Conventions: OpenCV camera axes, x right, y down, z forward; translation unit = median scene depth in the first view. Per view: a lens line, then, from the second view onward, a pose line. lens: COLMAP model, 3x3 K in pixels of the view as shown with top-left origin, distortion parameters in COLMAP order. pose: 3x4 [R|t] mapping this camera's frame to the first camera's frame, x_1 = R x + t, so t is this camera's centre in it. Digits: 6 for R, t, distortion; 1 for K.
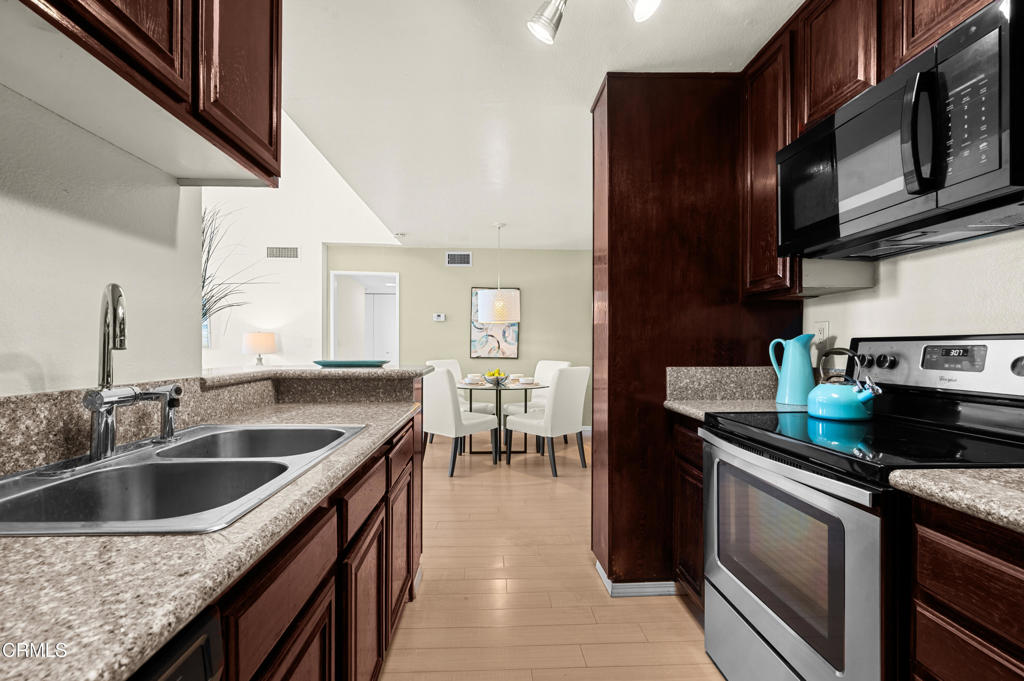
lens RADIAL K [[443.1, 0, 512.0], [0, 443.1, 340.5], [0, 0, 1]] dist [0.000565, 0.000023]
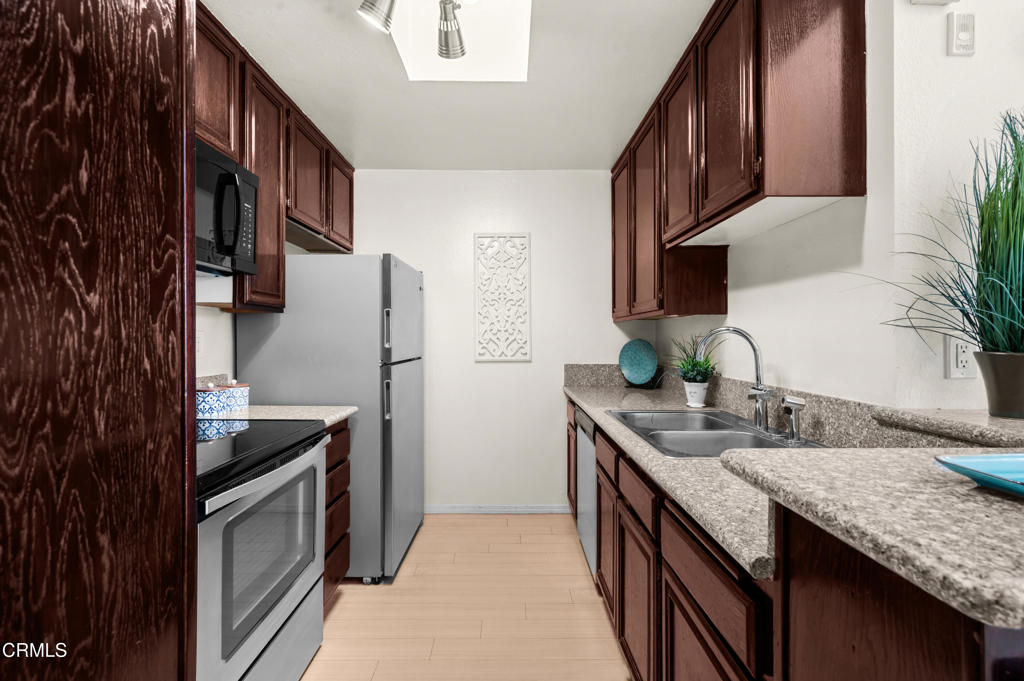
lens RADIAL K [[443.1, 0, 512.0], [0, 443.1, 340.5], [0, 0, 1]] dist [0.000565, 0.000023]
pose [[-0.999023, -0.003204, 0.044076, -0.025241], [-0.003588, 0.999956, -0.008642, -0.016845], [-0.044046, -0.008792, -0.998991, 0.979789]]
